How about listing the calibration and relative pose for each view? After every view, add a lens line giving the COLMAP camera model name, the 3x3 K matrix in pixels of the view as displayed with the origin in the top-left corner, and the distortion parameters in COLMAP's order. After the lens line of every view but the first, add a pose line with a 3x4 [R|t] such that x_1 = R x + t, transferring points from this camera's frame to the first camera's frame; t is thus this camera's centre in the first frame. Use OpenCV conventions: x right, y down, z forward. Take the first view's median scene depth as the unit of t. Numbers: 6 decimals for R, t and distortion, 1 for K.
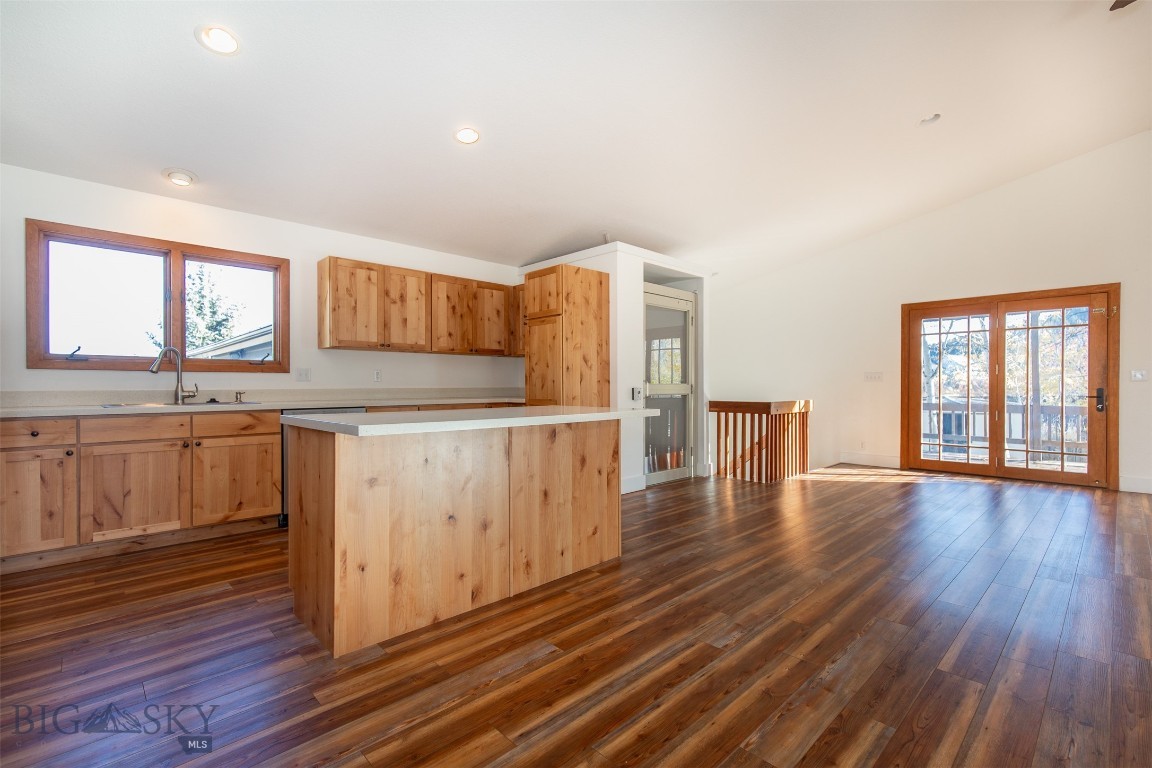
lens RADIAL K [[521.1, 0, 576.0], [0, 521.1, 384.0], [0, 0, 1]] dist [0.011406, -0.000390]
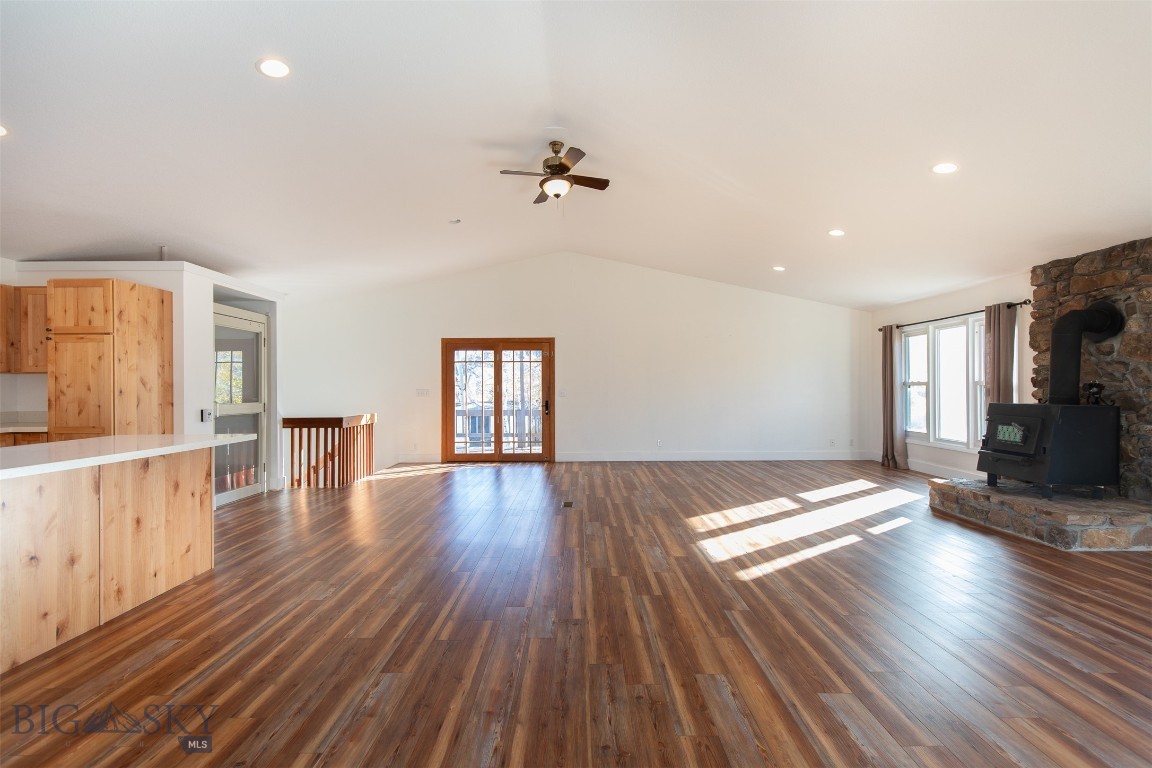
lens RADIAL K [[521.1, 0, 576.0], [0, 521.1, 384.0], [0, 0, 1]] dist [0.011406, -0.000390]
pose [[0.697877, 0.003160, 0.716210, -0.113398], [0.004317, 0.999954, -0.008619, -0.031095], [-0.716204, 0.009107, 0.697831, -0.215926]]
